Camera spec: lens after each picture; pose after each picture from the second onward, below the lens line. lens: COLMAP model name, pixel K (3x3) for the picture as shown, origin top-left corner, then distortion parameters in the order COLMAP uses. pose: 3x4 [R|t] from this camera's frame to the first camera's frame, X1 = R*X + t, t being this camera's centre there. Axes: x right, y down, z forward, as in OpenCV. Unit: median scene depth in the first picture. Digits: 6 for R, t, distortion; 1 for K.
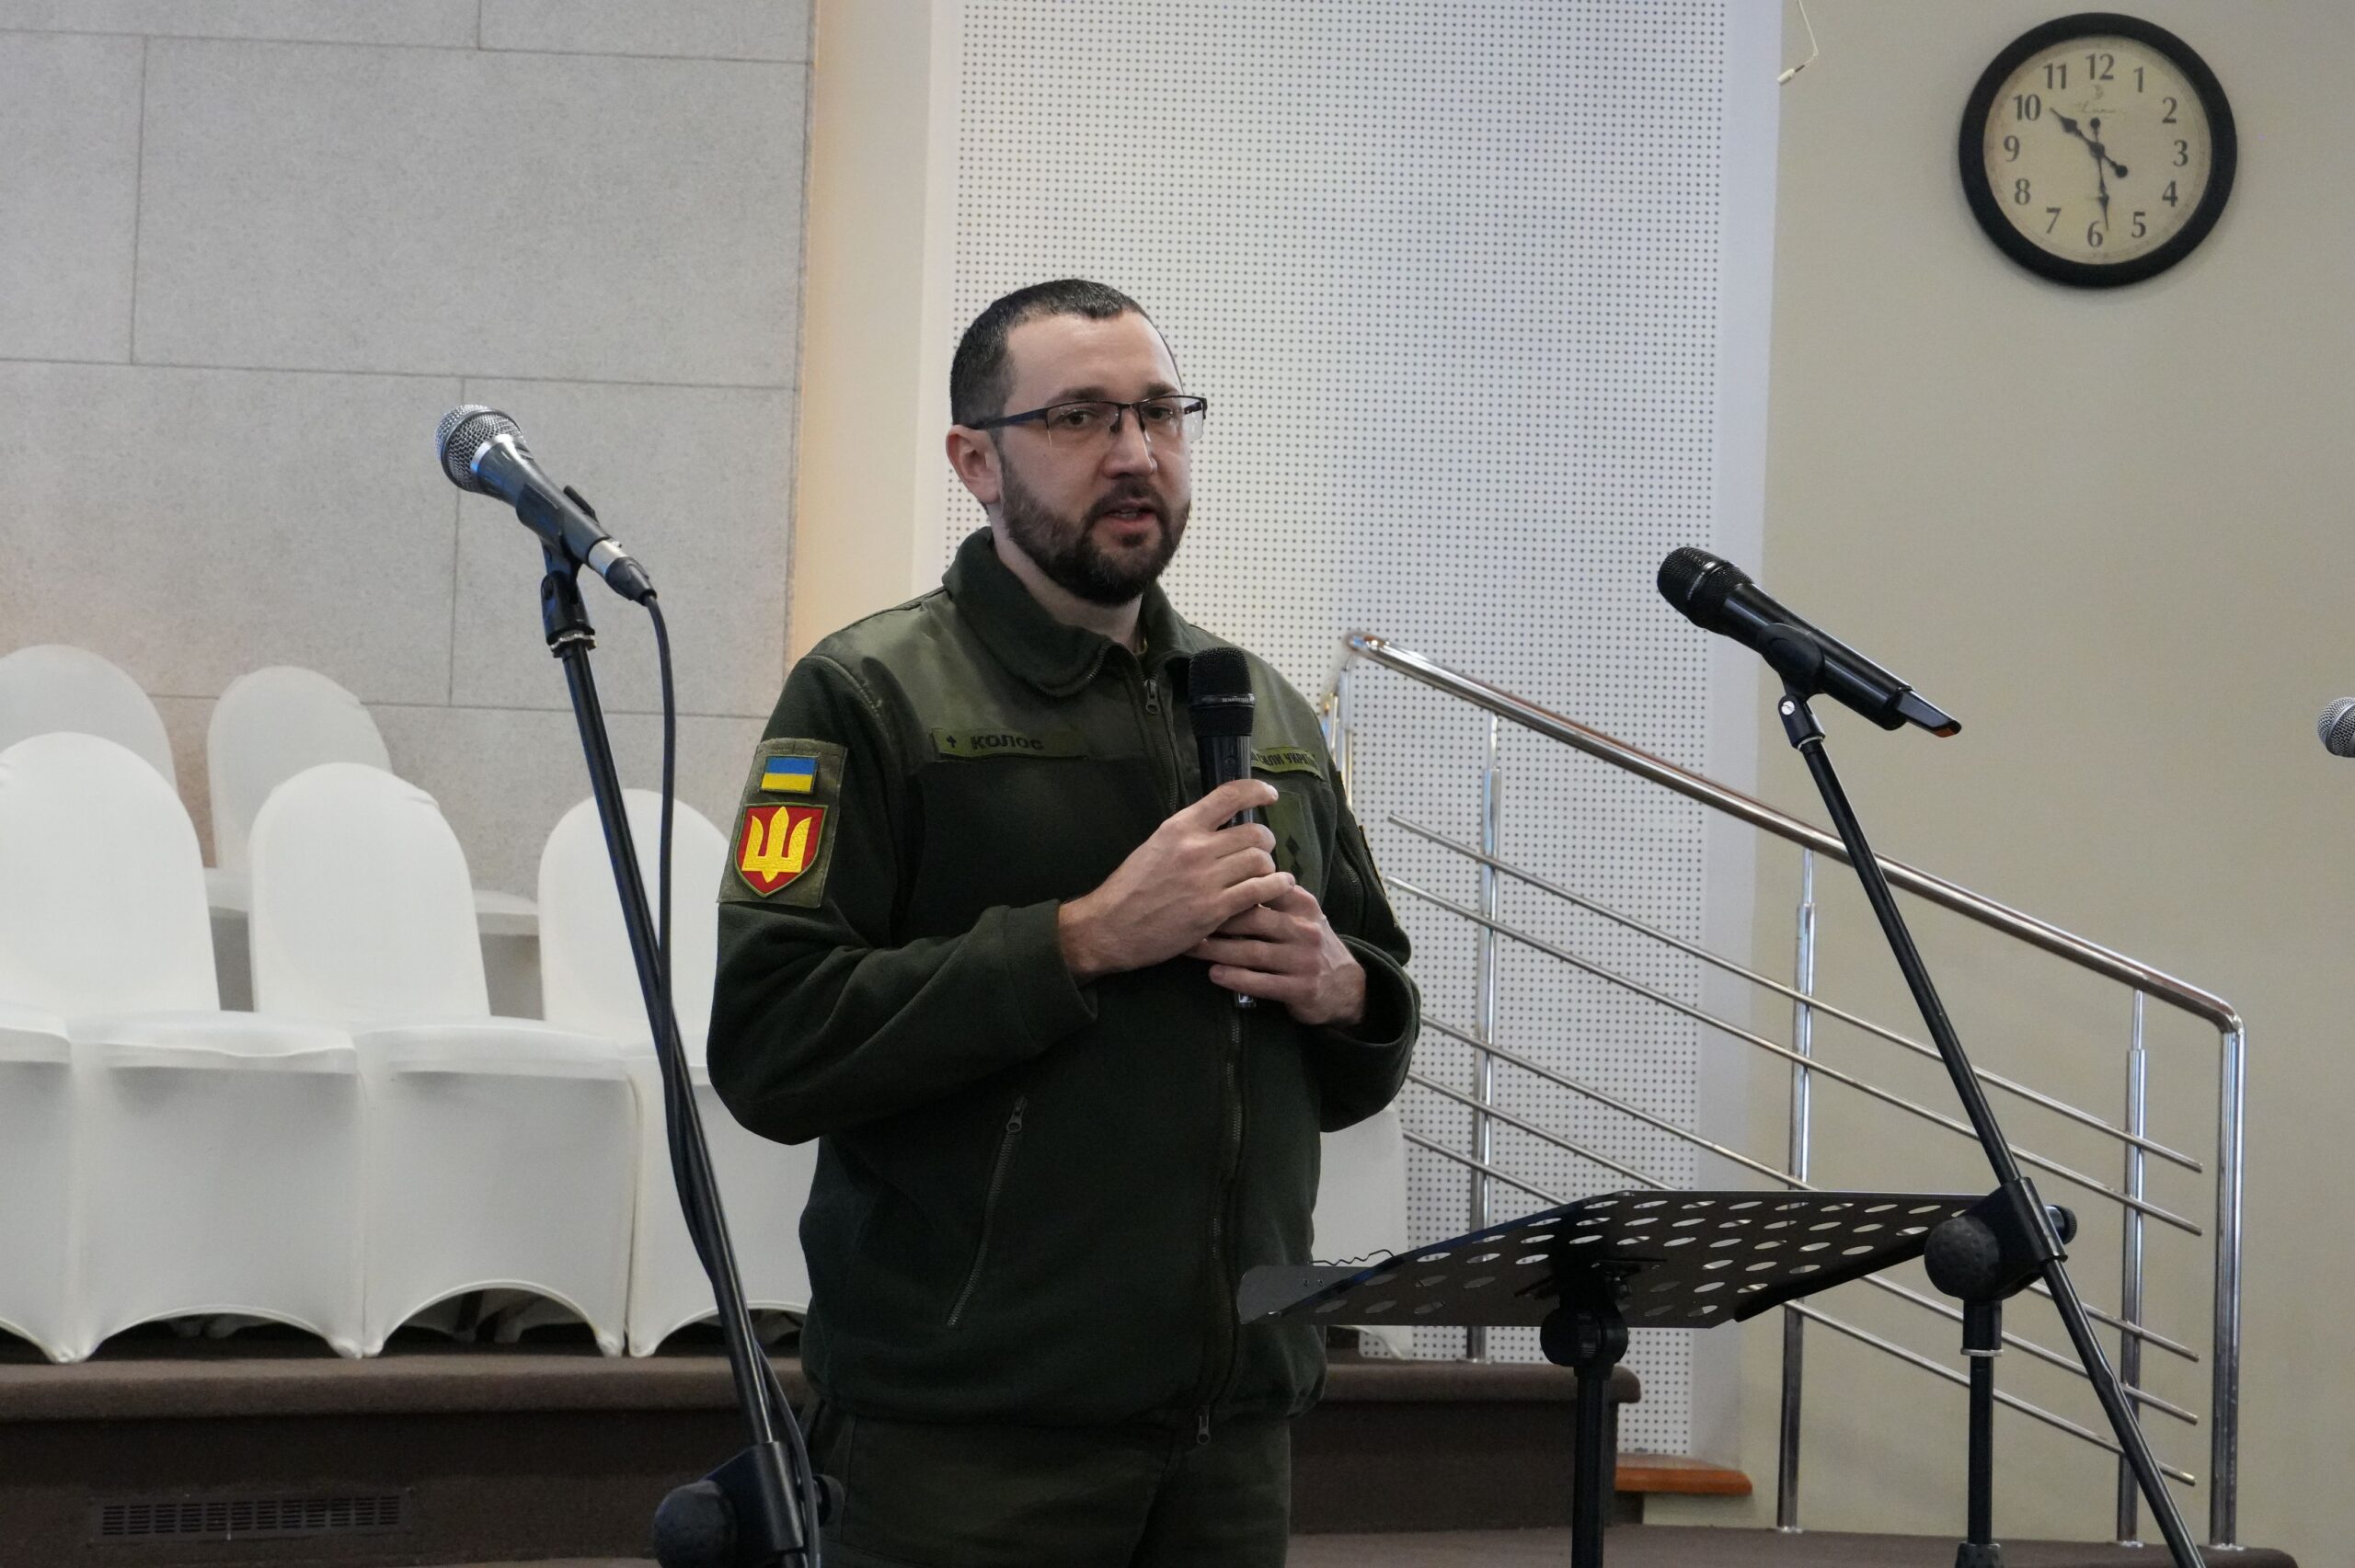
lens RADIAL K [[4829.6, 0, 1170.6], [0, 4829.6, 798.6], [0, 0, 1]] dist [0.087914, 0.000000]
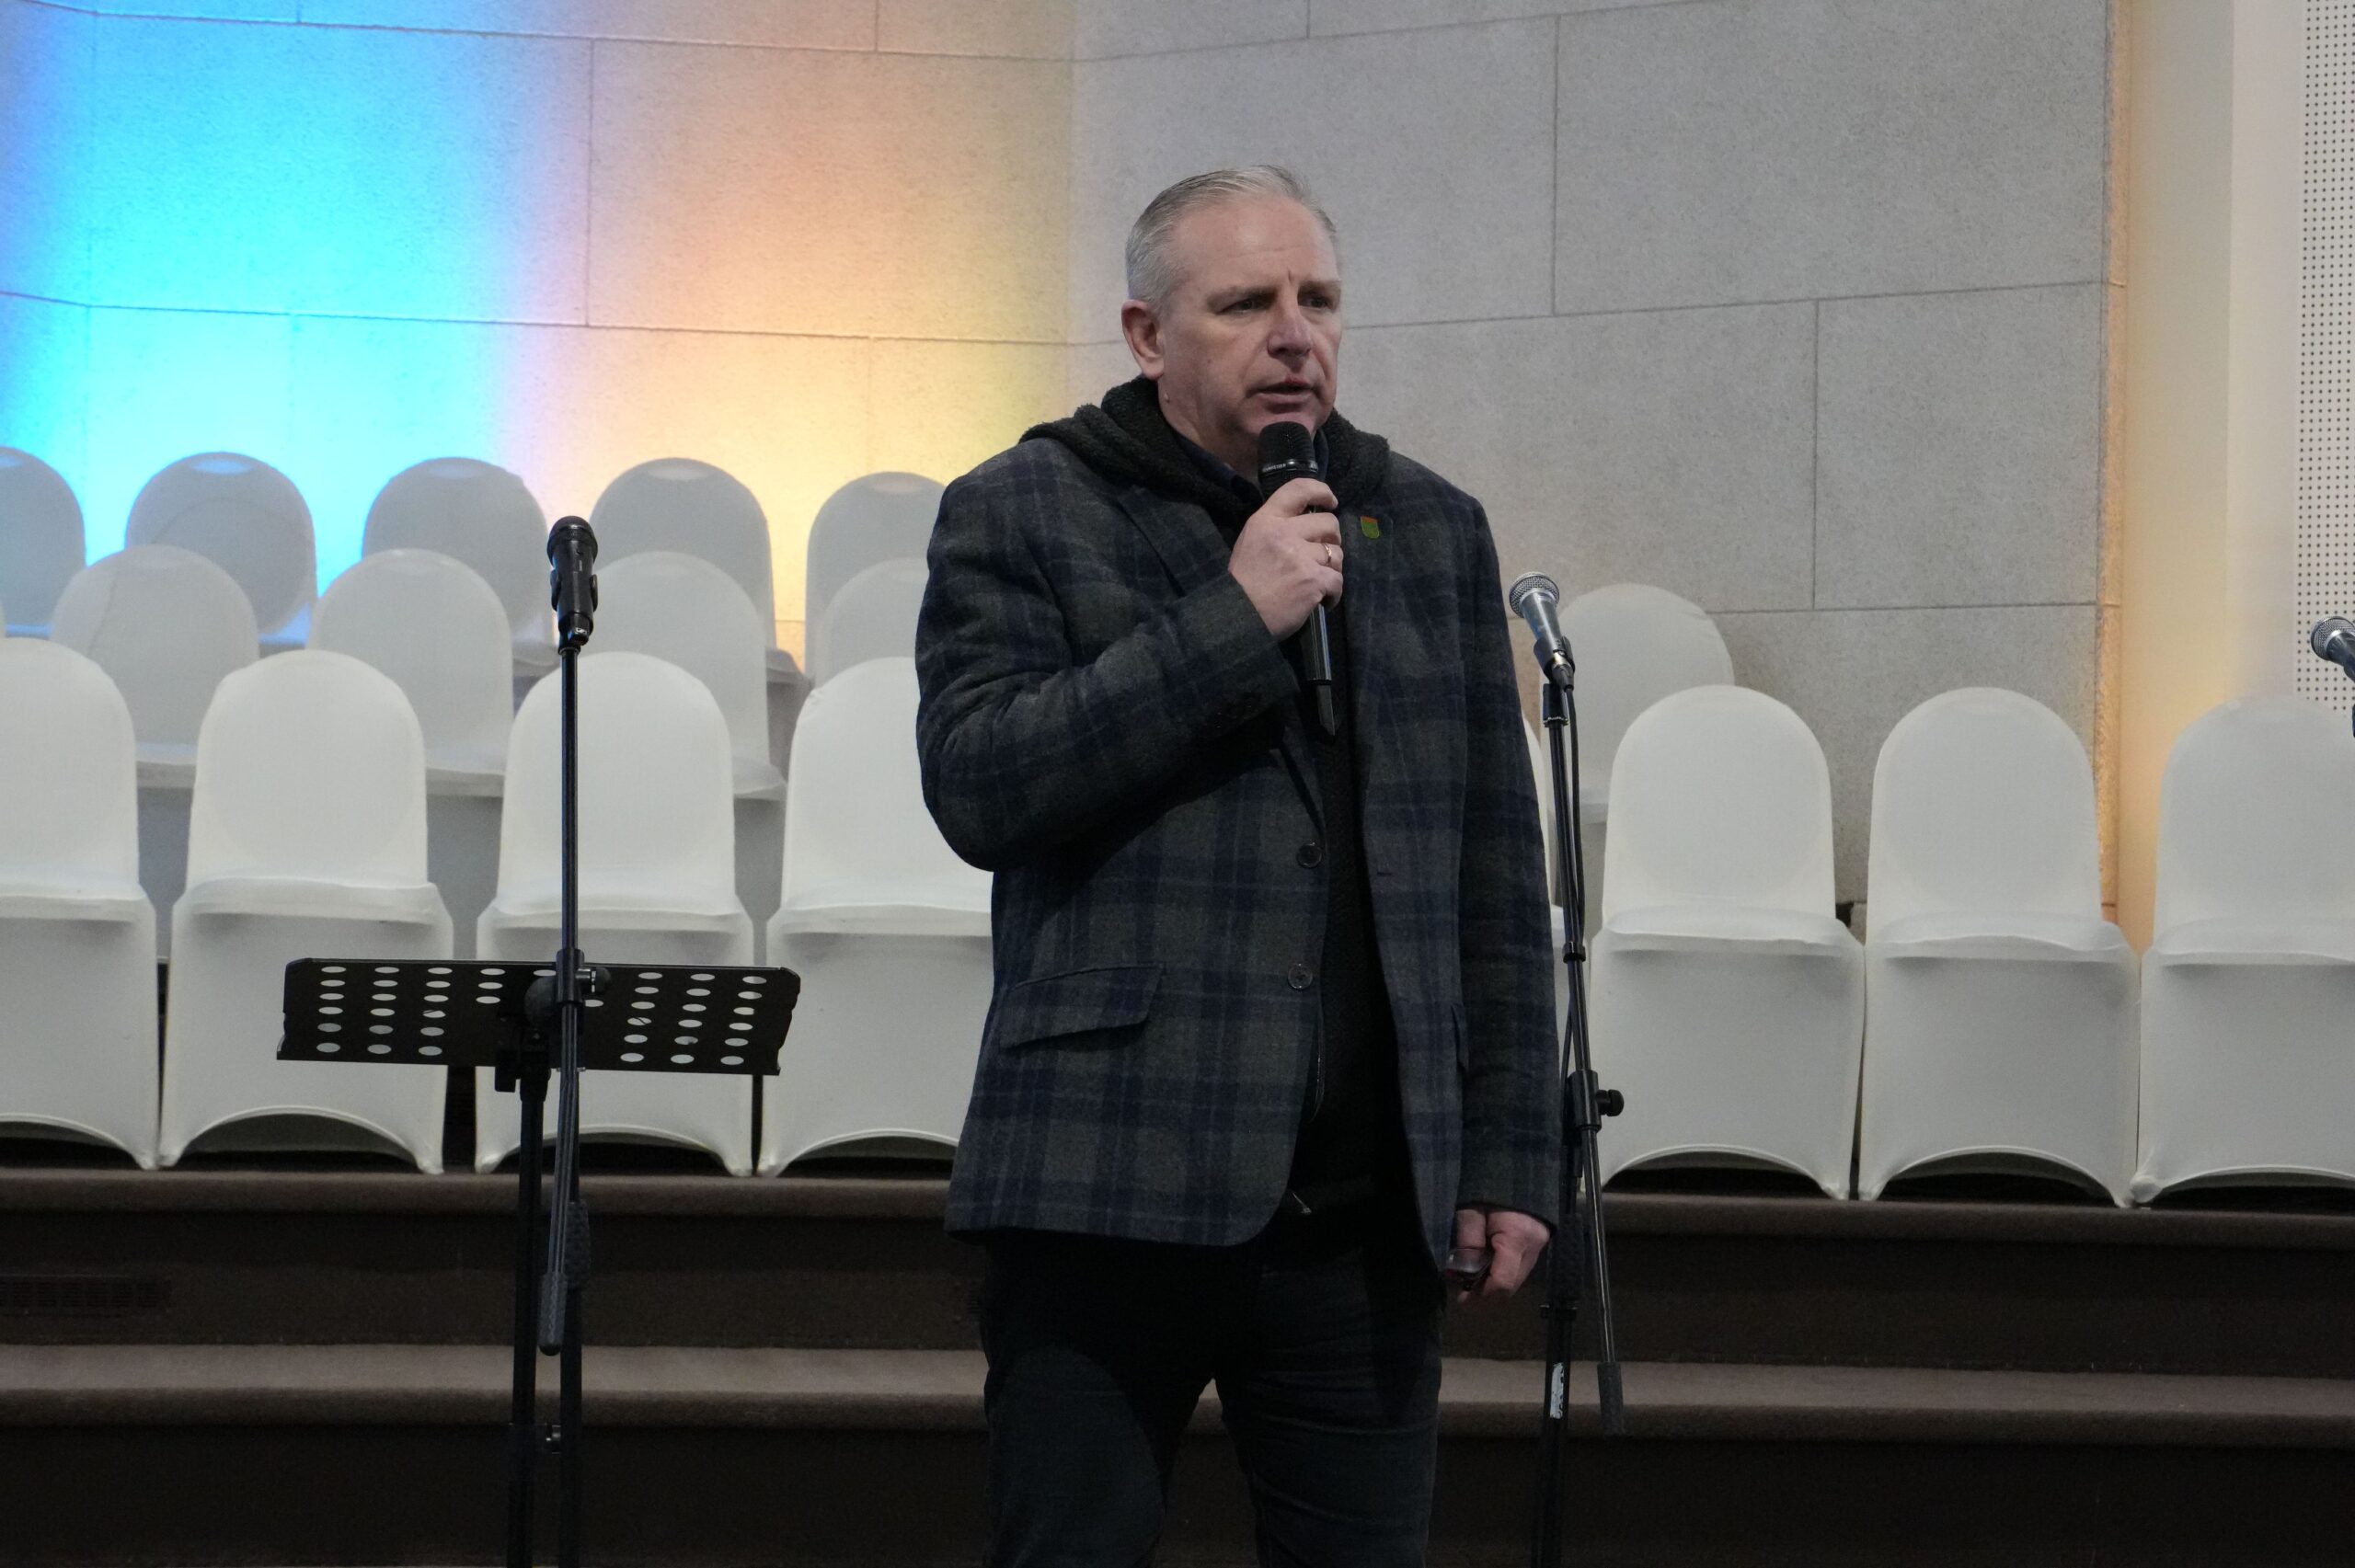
lens RADIAL K [[5679.7, 0, 1162.4], [0, 5679.7, 773.6], [0, 0, 1]] dist [0.096802, 0.000000]
pose [[0.808257, -0.038989, -0.587538, 0.466002], [0.044779, 0.998986, -0.004691, 0.016067], [0.587125, -0.022518, 0.809183, -0.095717]]
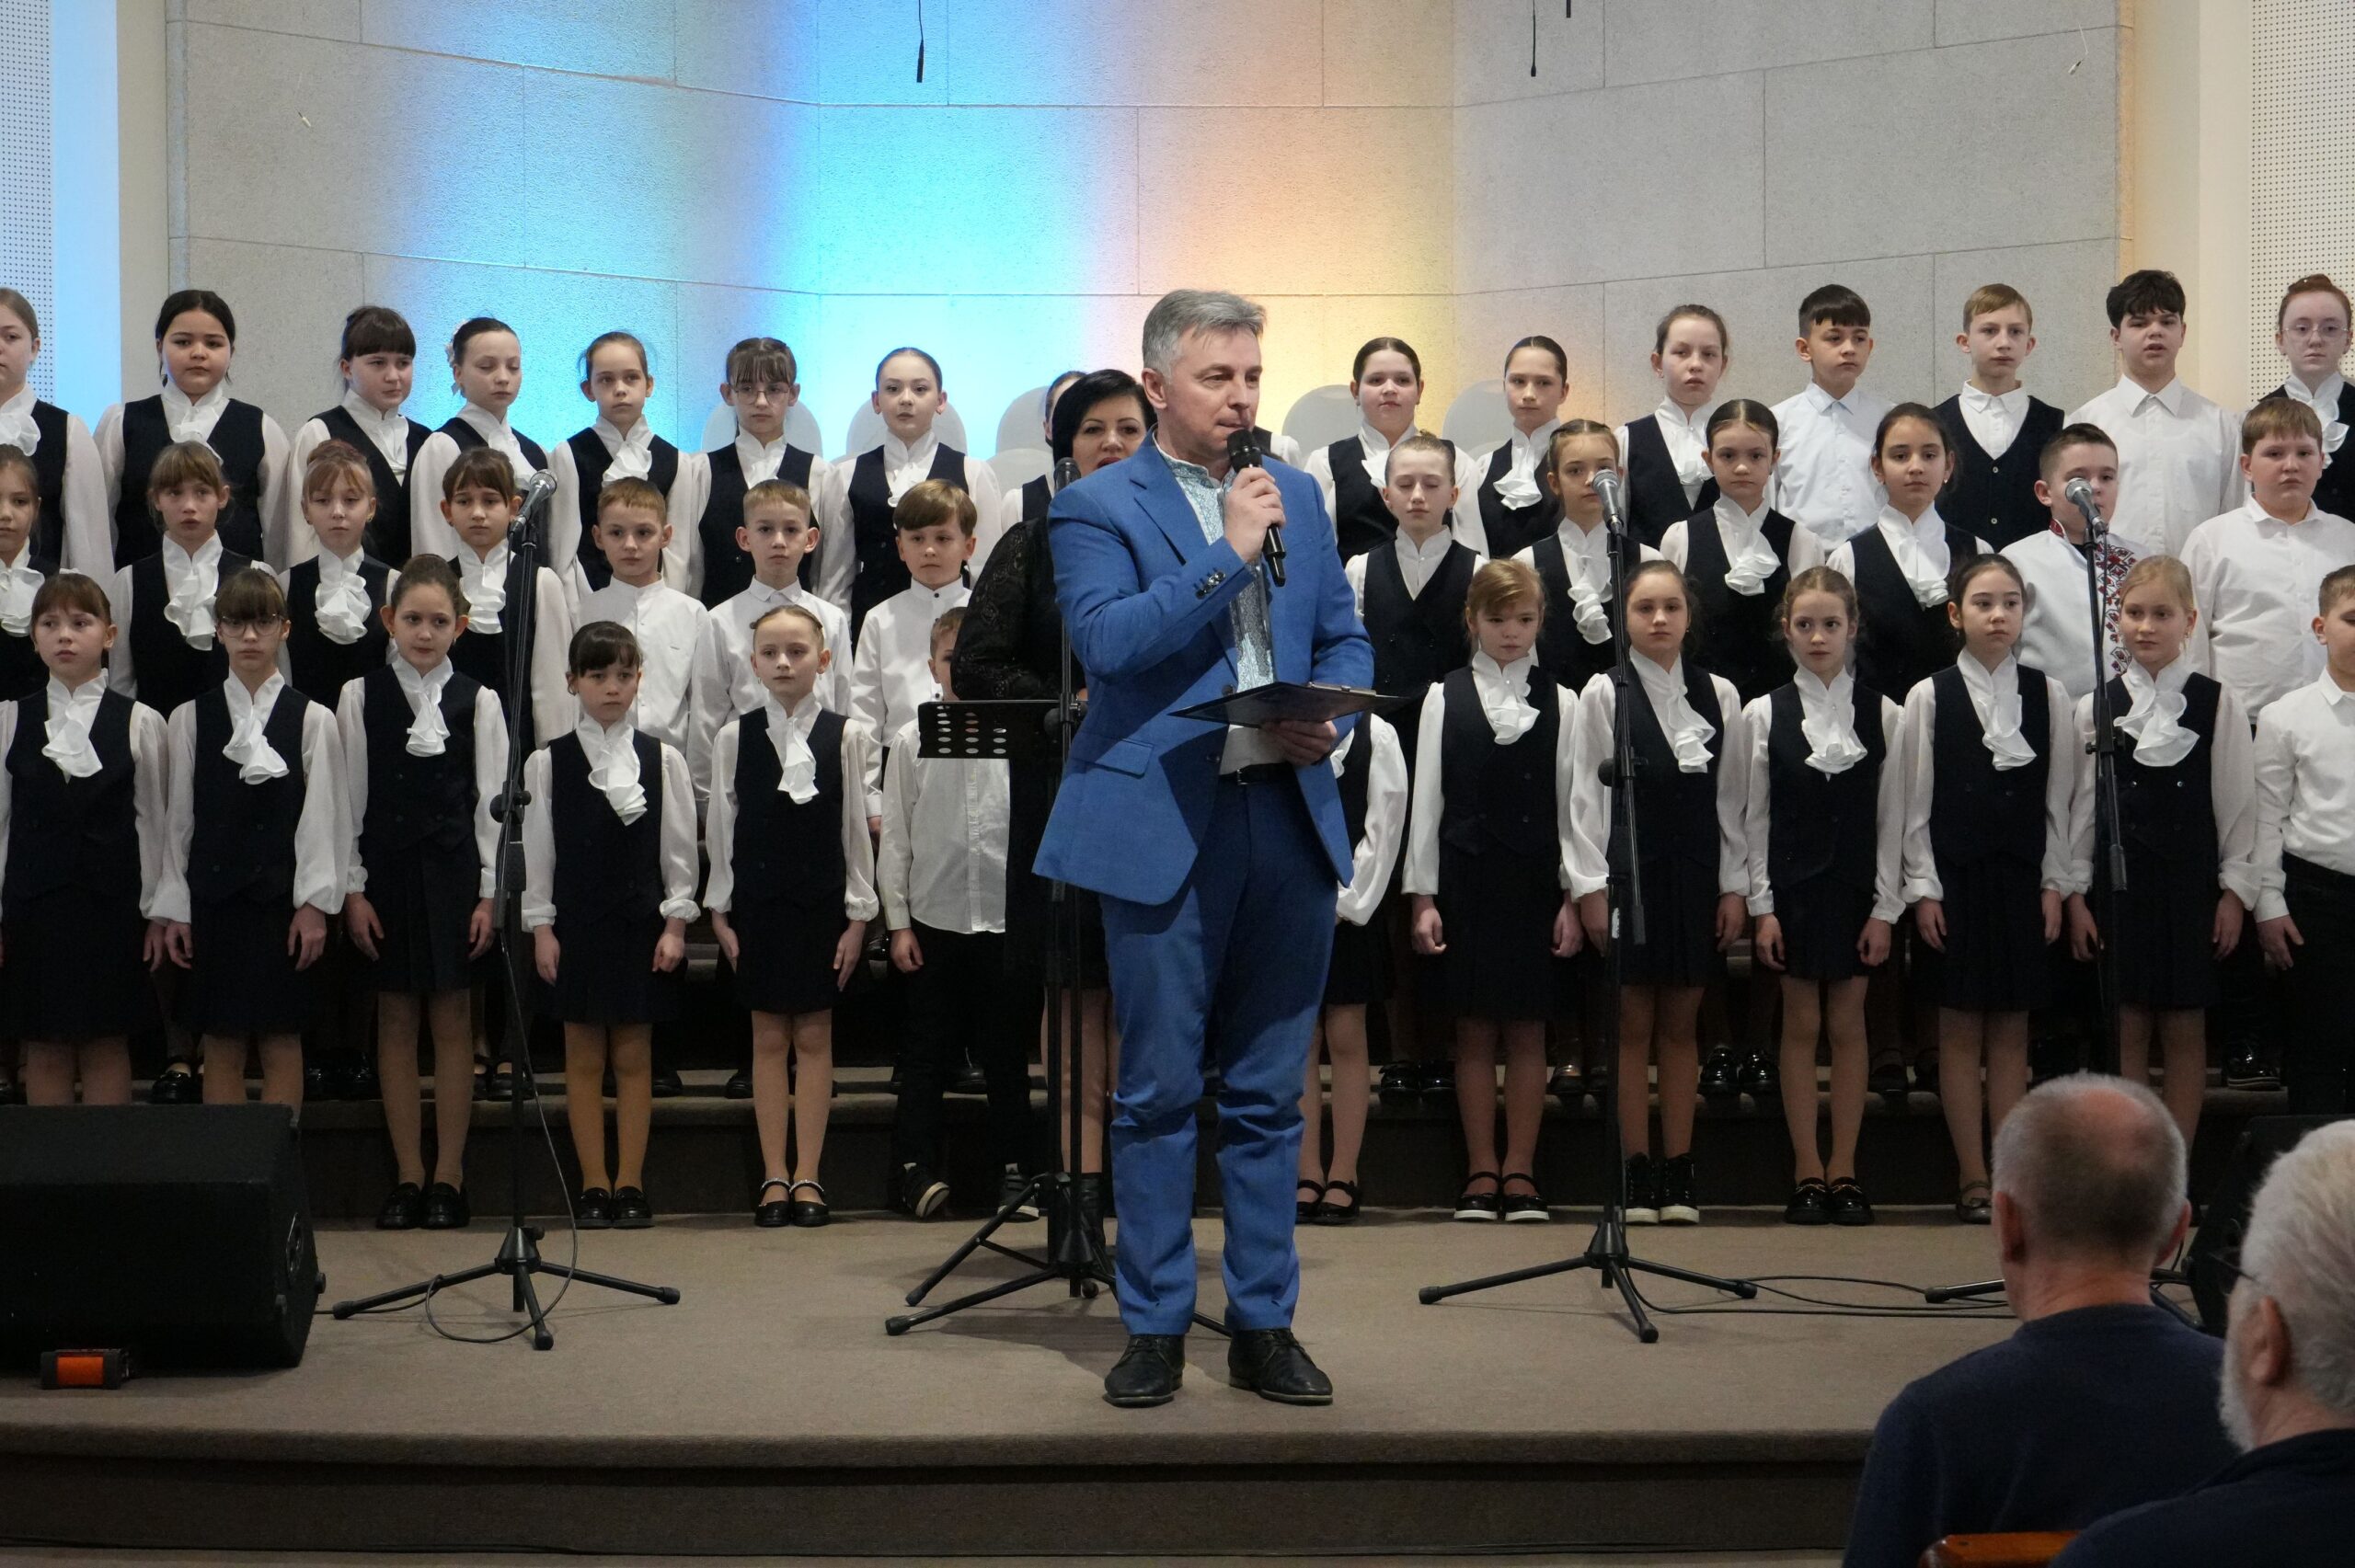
lens RADIAL K [[4483.1, 0, 1184.5], [0, 4483.1, 772.6], [0, 0, 1]] dist [0.095501, 0.000000]
pose [[0.736063, -0.029264, -0.676280, 0.680192], [0.072065, 0.996775, 0.035303, 0.014579], [0.673066, -0.074722, 0.735798, -0.286988]]
